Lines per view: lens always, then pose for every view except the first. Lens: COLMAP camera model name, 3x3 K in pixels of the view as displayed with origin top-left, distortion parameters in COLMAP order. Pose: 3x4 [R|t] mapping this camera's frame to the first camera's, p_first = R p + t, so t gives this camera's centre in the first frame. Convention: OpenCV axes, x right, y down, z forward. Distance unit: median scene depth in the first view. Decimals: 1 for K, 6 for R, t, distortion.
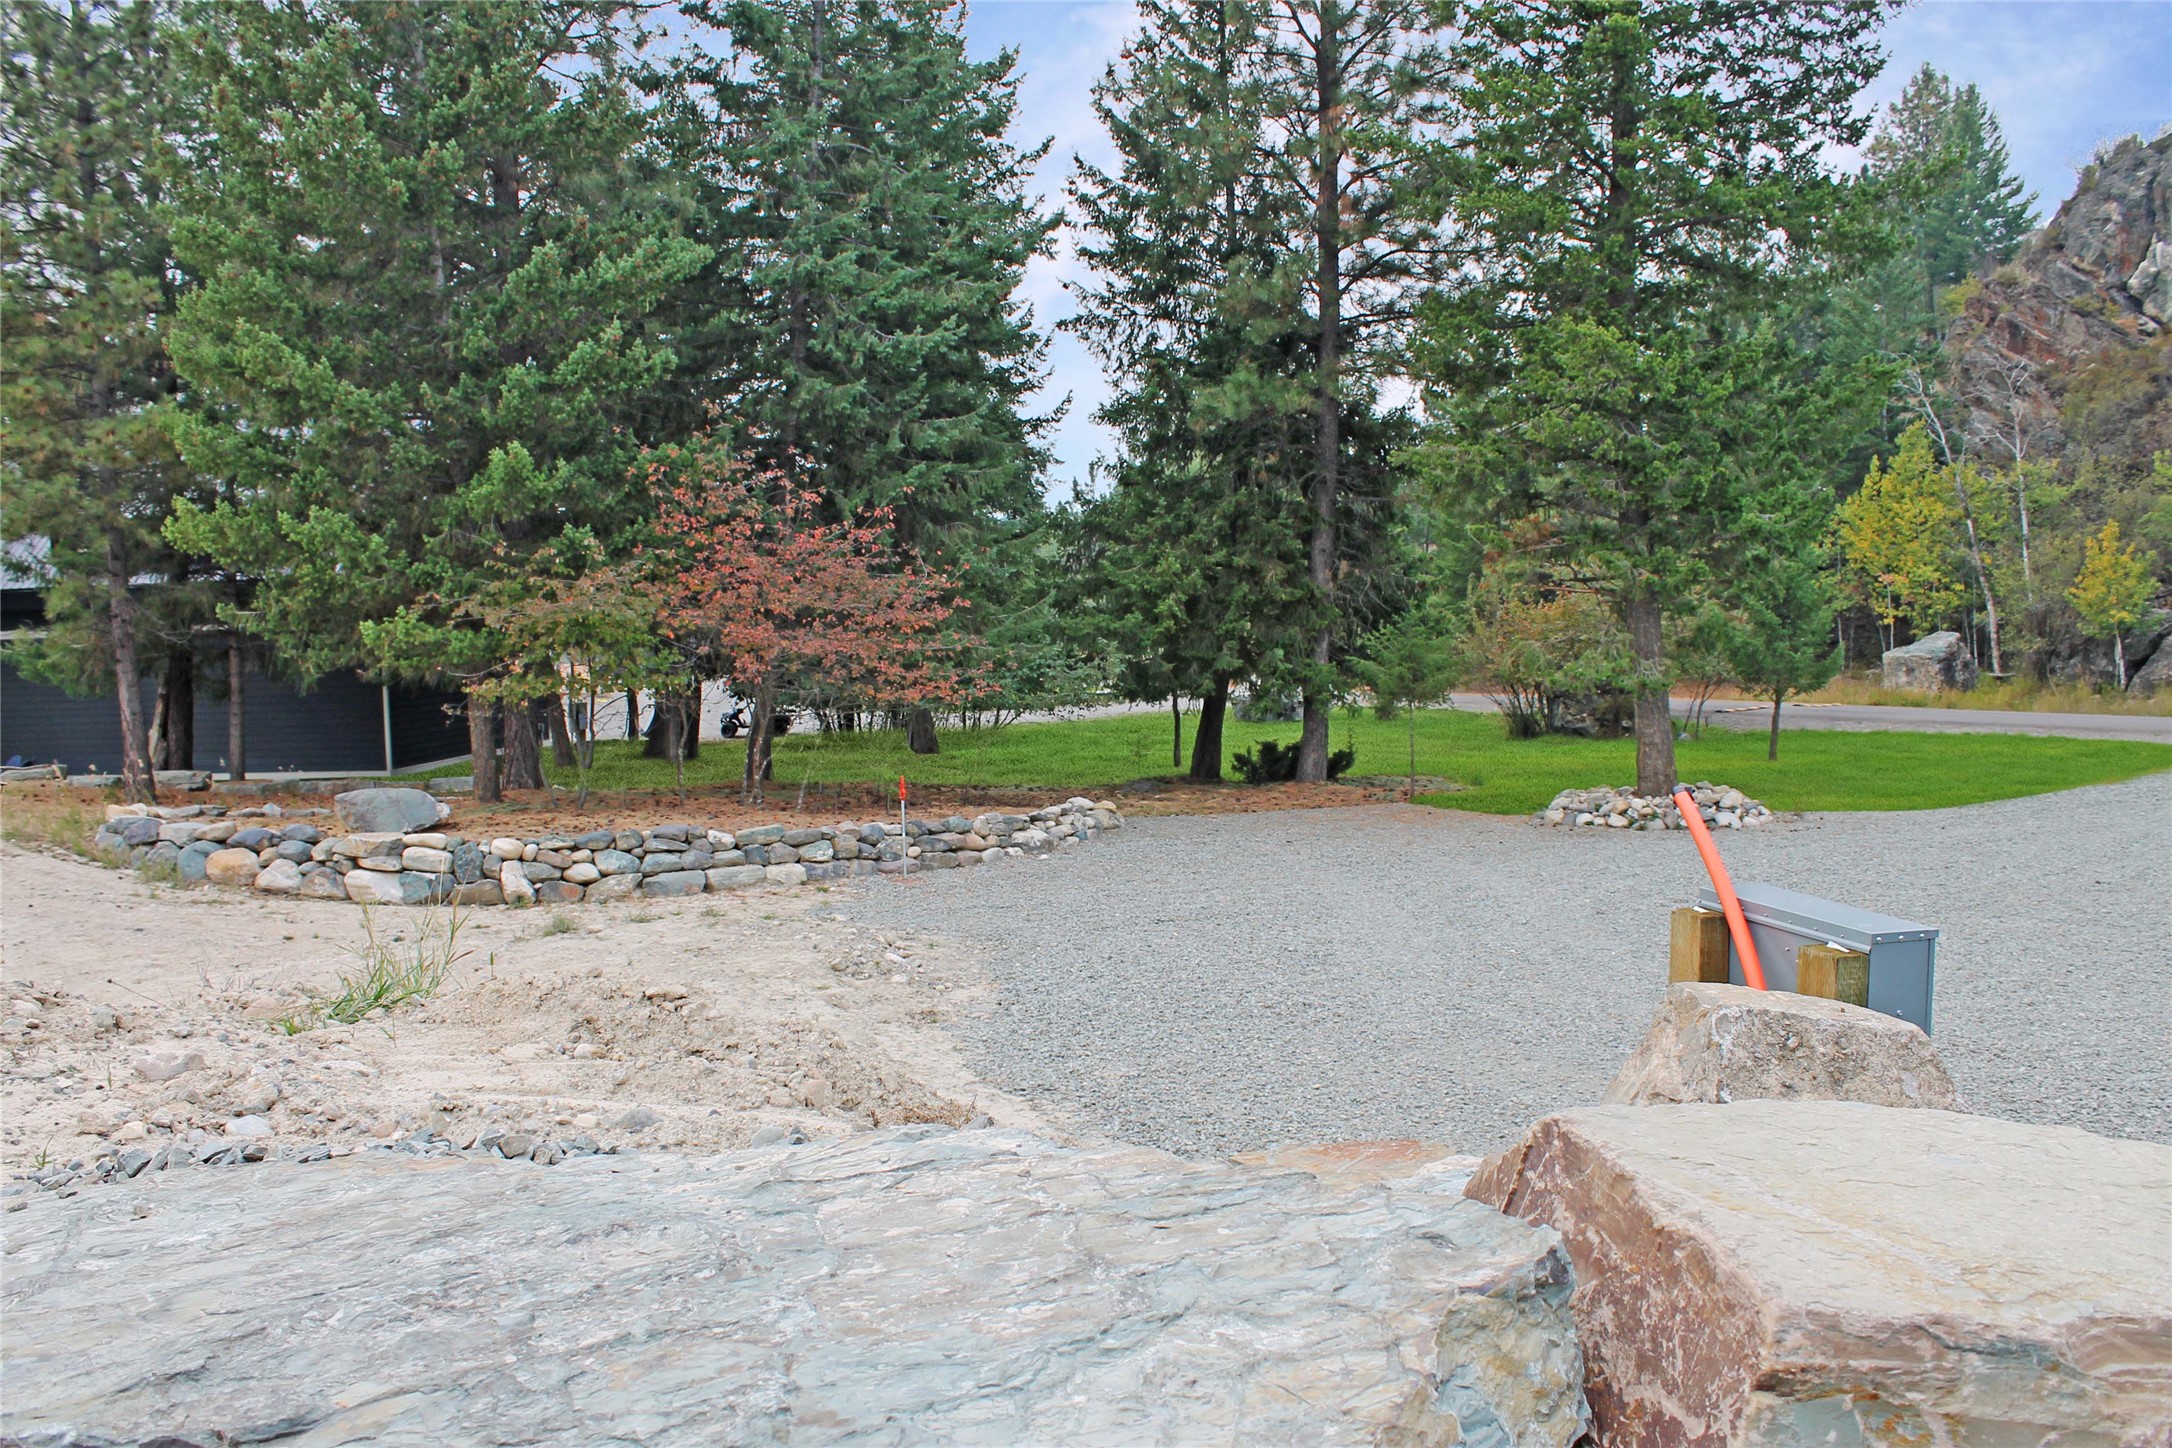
lens RADIAL K [[1845.6, 0, 1087.2], [0, 1845.6, 732.4], [0, 0, 1]] dist [-0.168993, 0.154222]
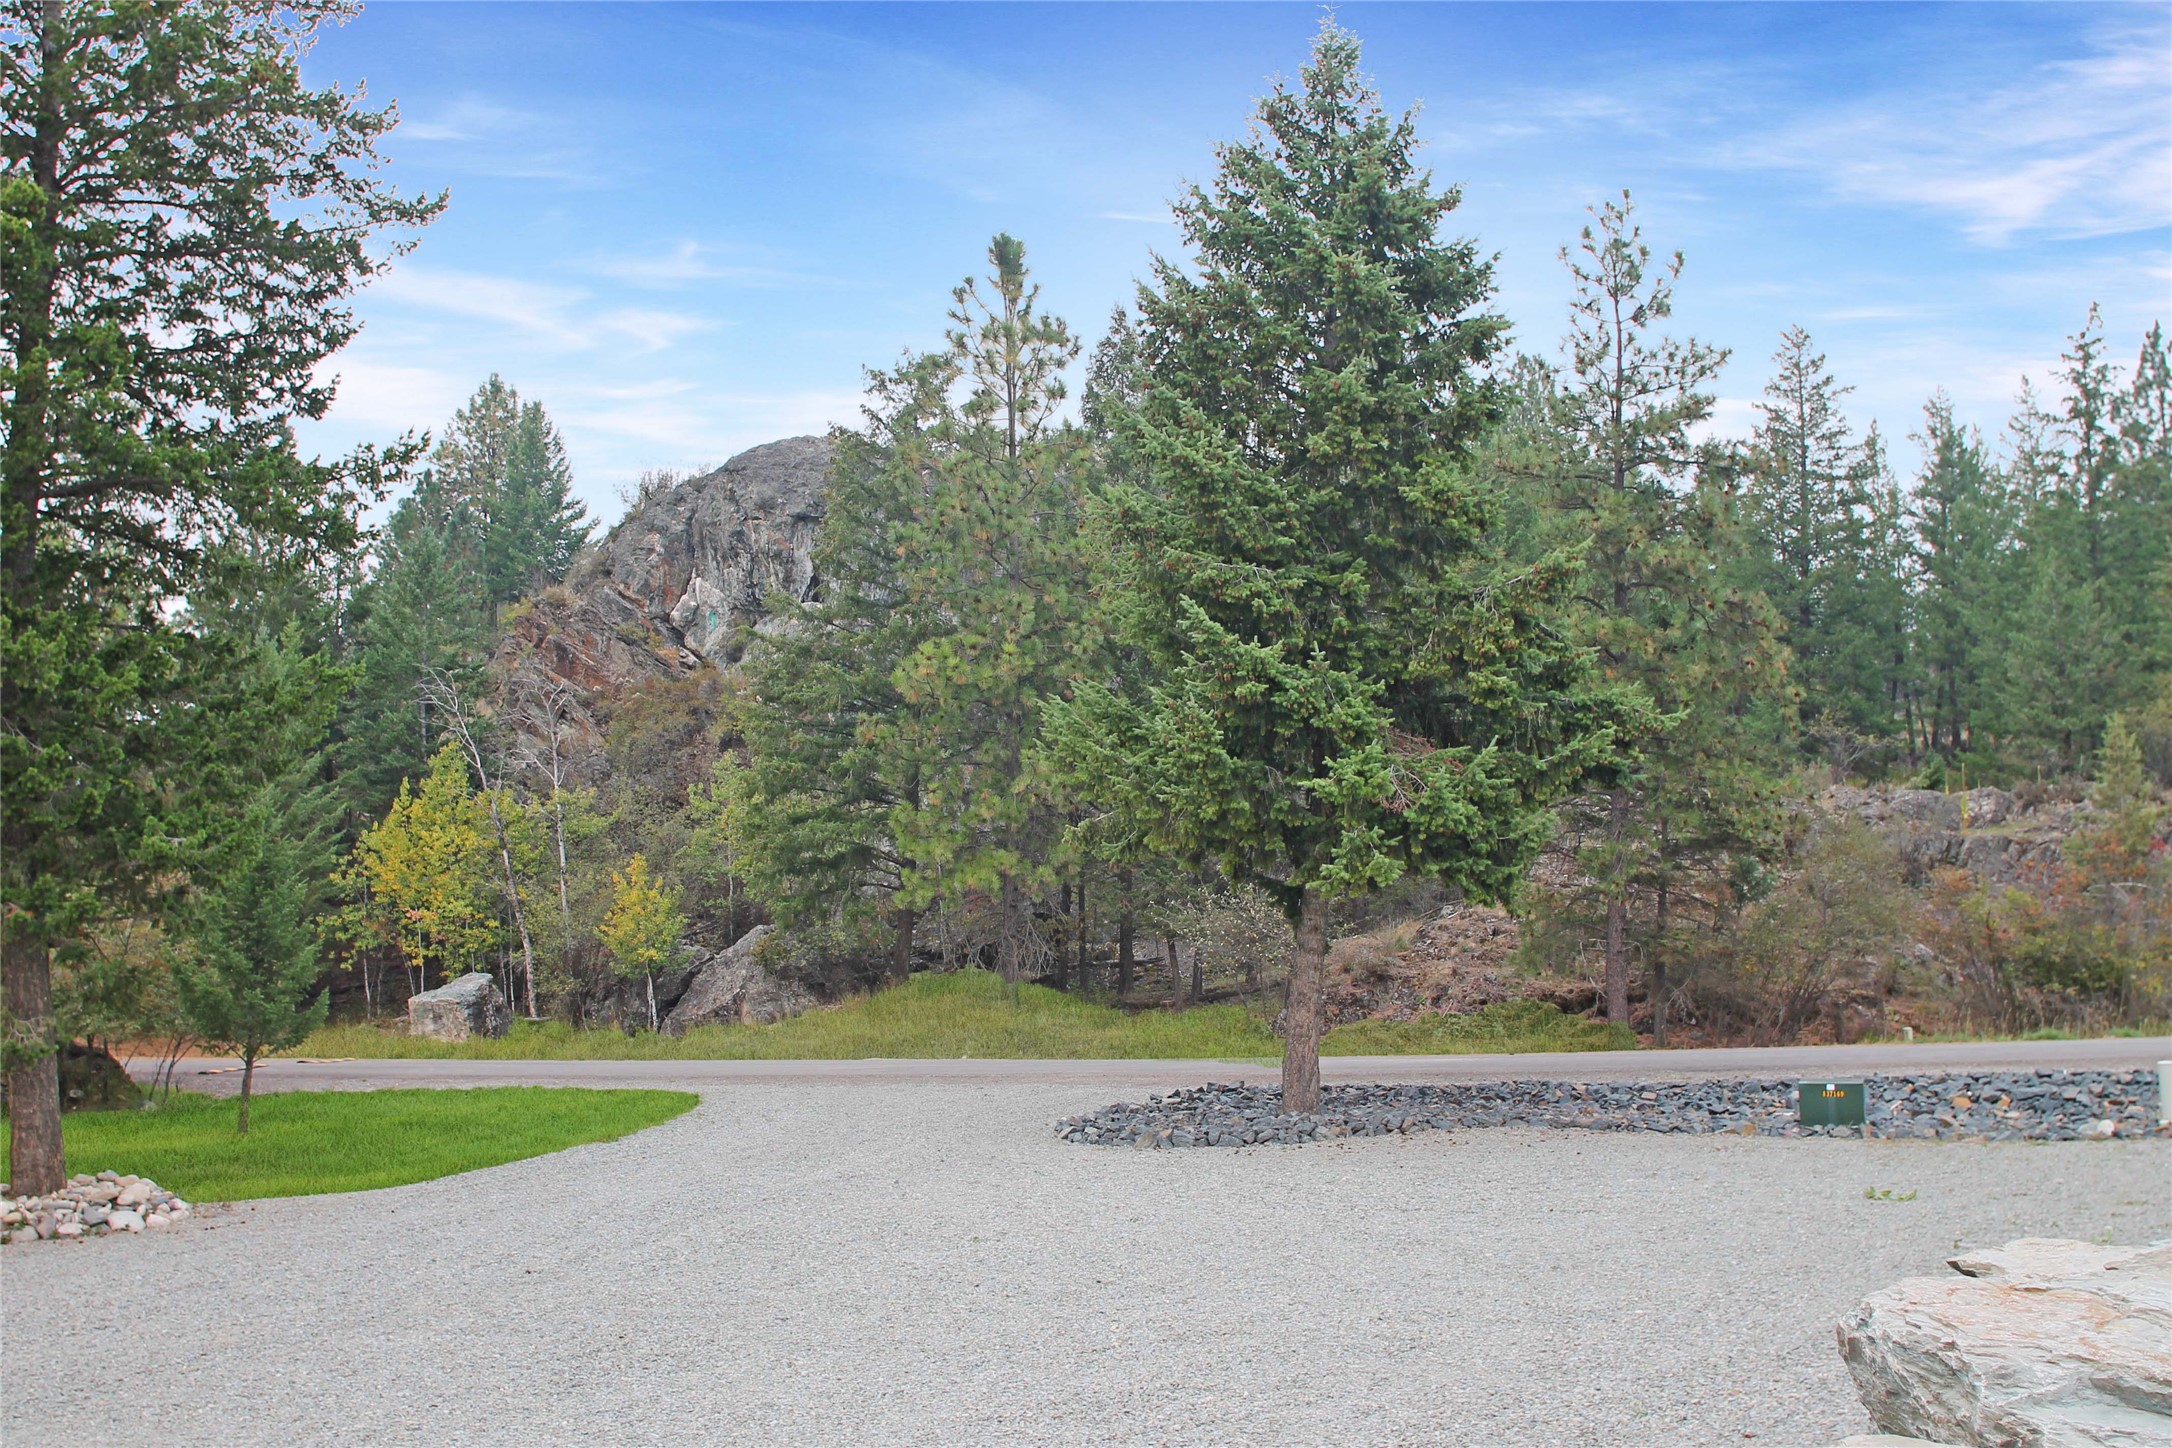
lens RADIAL K [[2018.3, 0, 1101.2], [0, 2018.3, 706.5], [0, 0, 1]] dist [-0.094893, 0.035976]
pose [[0.752147, 0.070963, 0.655163, 0.045030], [0.052742, 0.984514, -0.167186, -0.003323], [-0.656881, 0.160304, 0.736757, 0.023750]]
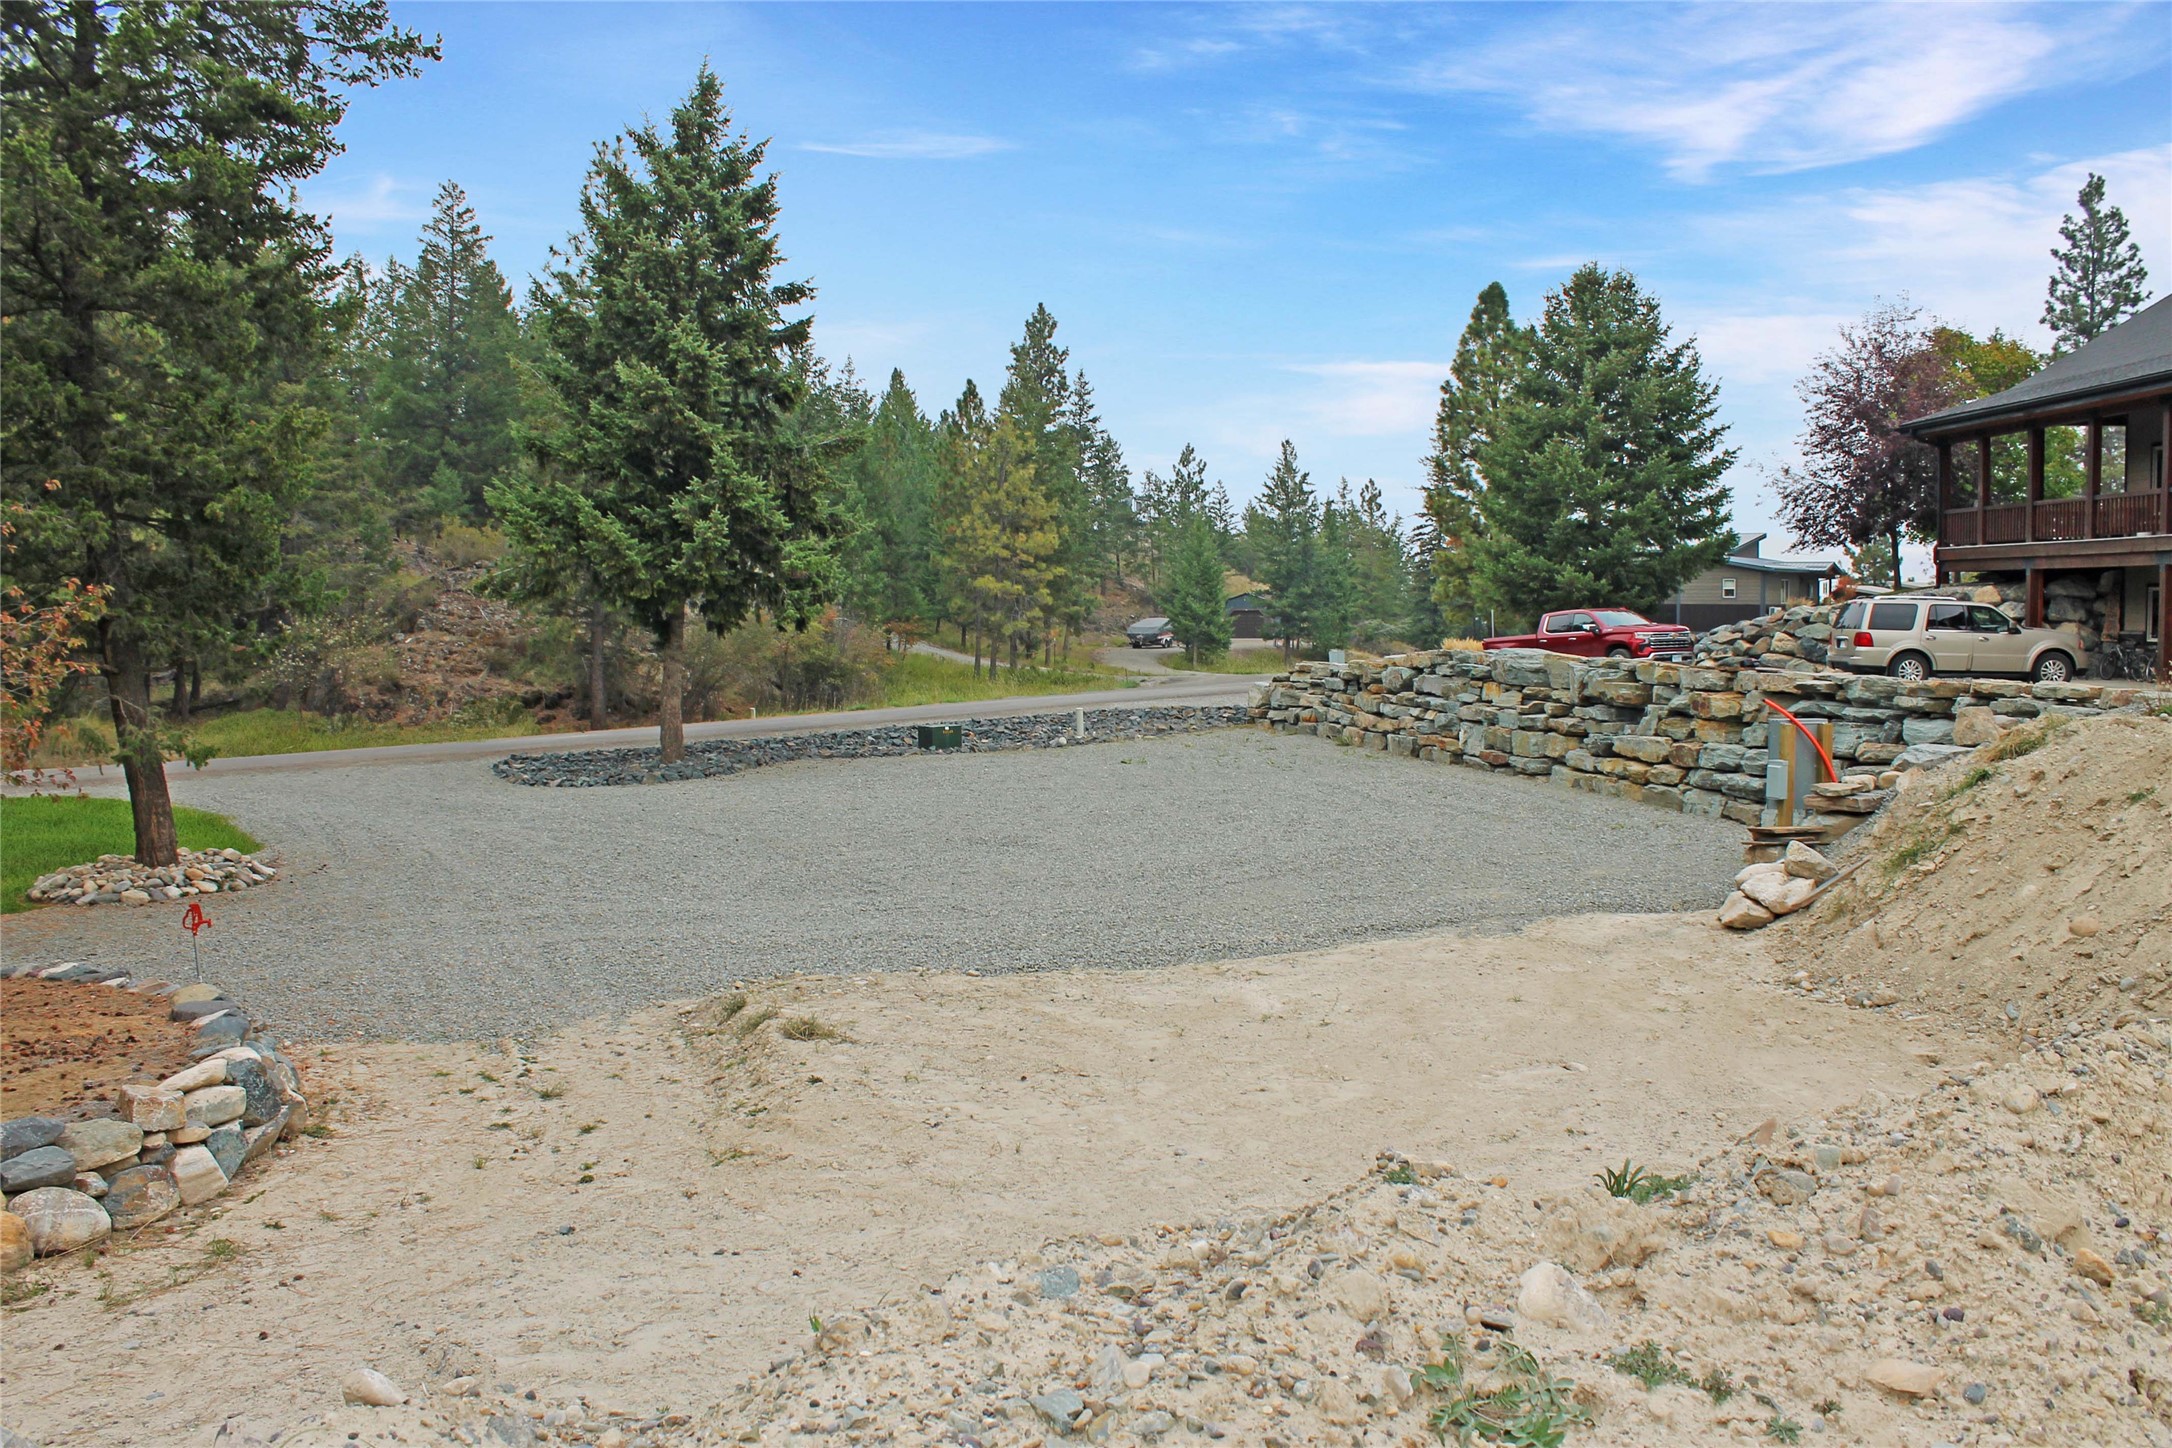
lens RADIAL K [[1834.5, 0, 1085.7], [0, 1834.5, 744.9], [0, 0, 1]] dist [-0.171592, 0.153138]
pose [[-0.062633, -0.058843, 0.996301, -0.344480], [0.092107, 0.993659, 0.064477, -0.023961], [-0.993777, 0.095805, -0.056816, 0.270876]]
